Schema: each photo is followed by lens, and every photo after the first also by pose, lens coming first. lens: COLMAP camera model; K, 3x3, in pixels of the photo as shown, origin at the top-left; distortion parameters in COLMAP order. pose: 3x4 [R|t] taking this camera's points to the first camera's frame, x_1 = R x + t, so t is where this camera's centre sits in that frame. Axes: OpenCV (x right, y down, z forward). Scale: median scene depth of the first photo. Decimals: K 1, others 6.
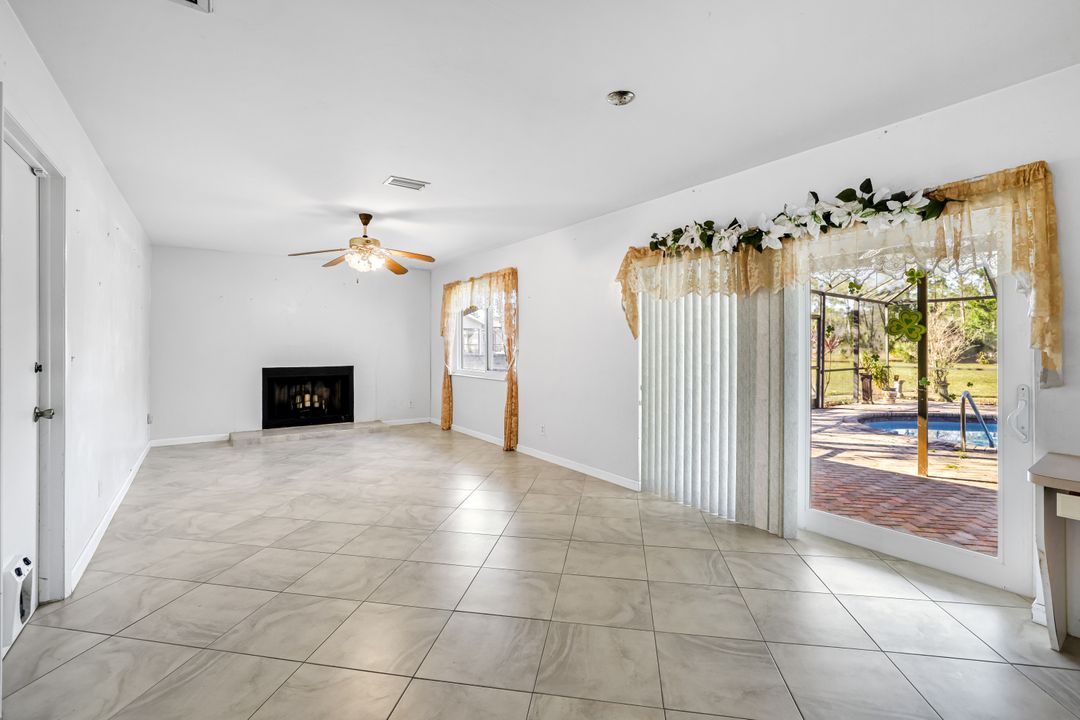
lens RADIAL K [[478.6, 0, 537.7], [0, 478.6, 353.5], [0, 0, 1]] dist [-0.031594, 0.000132]
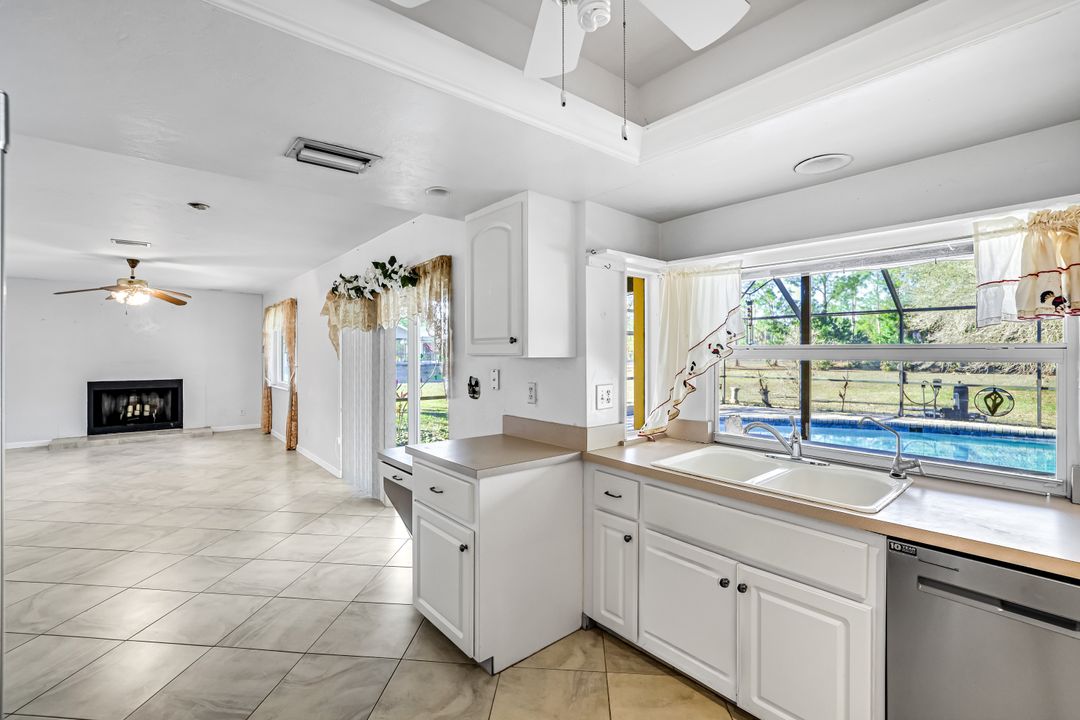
lens RADIAL K [[468.0, 0, 516.8], [0, 468.0, 356.5], [0, 0, 1]] dist [-0.013068, 0.000642]
pose [[0.997807, -0.001695, 0.066162, 0.359375], [0.002475, 0.999928, -0.011721, -0.014165], [-0.066138, 0.011859, 0.997740, -0.175669]]
